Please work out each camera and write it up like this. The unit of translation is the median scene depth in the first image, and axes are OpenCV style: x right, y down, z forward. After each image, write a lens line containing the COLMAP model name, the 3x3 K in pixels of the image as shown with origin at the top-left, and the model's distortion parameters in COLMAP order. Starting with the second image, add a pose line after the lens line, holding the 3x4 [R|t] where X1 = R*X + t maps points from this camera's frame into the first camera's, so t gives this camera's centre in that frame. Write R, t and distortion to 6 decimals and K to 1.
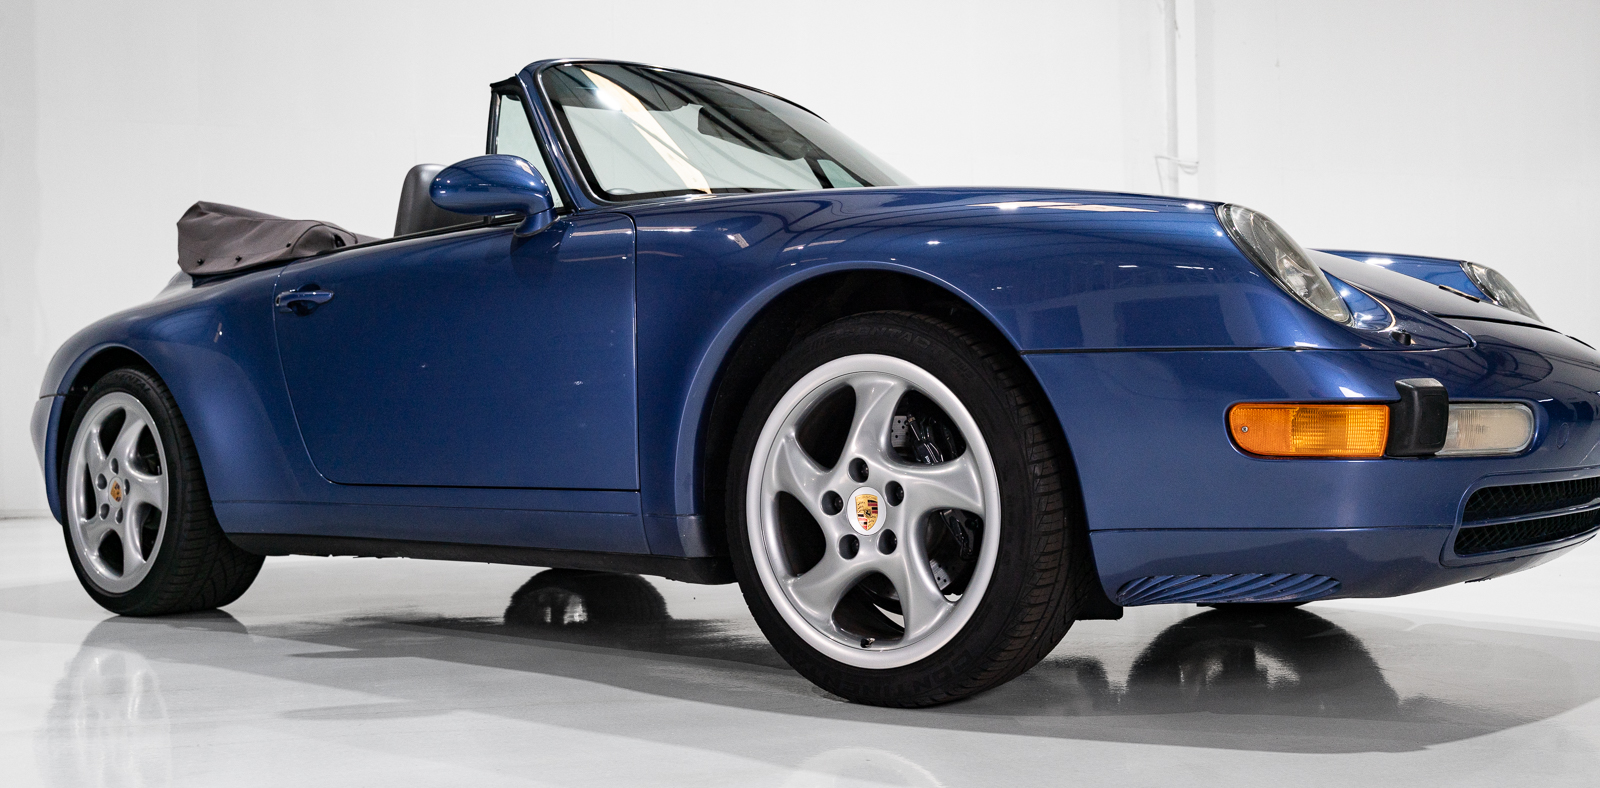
lens RADIAL K [[1554.9, 0, 800.0], [0, 1554.9, 394.0], [0, 0, 1]] dist [-0.003525, 0.011465]
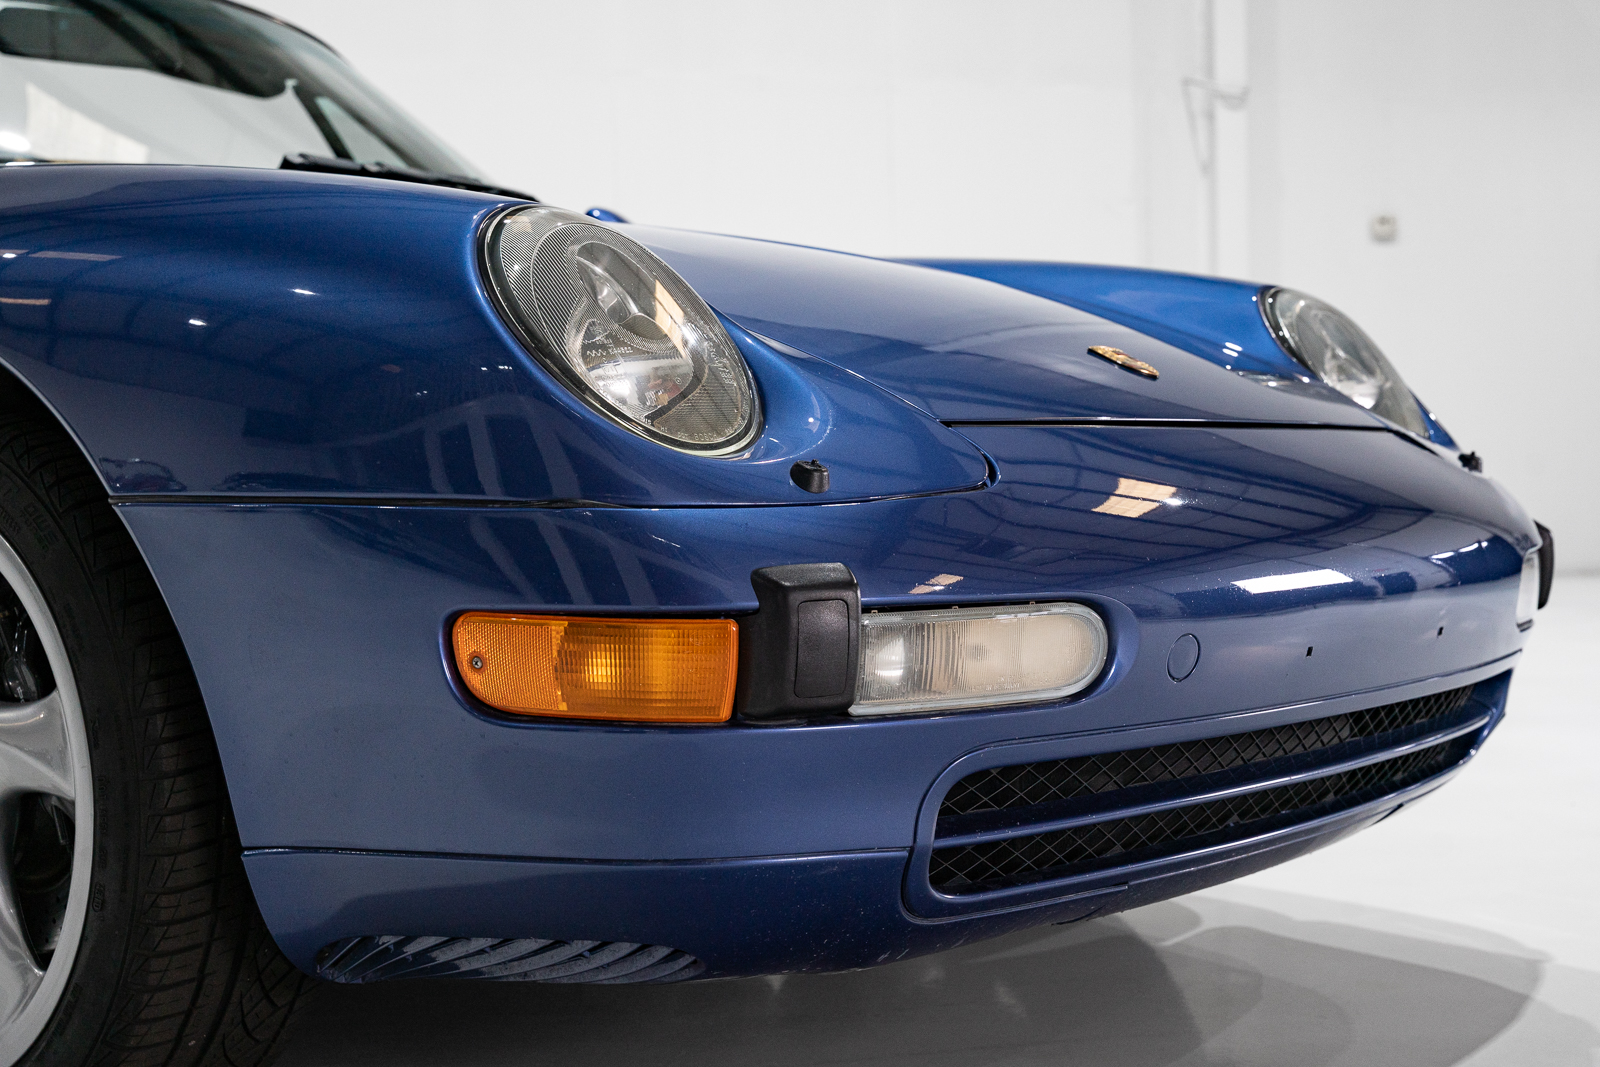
lens RADIAL K [[2313.9, 0, 800.7], [0, 2313.9, 447.6], [0, 0, 1]] dist [-0.026415, -0.077724]
pose [[0.999989, -0.001385, 0.004551, 0.363107], [0.001346, 0.999963, 0.008549, -0.049772], [-0.004563, -0.008543, 0.999953, 0.239660]]
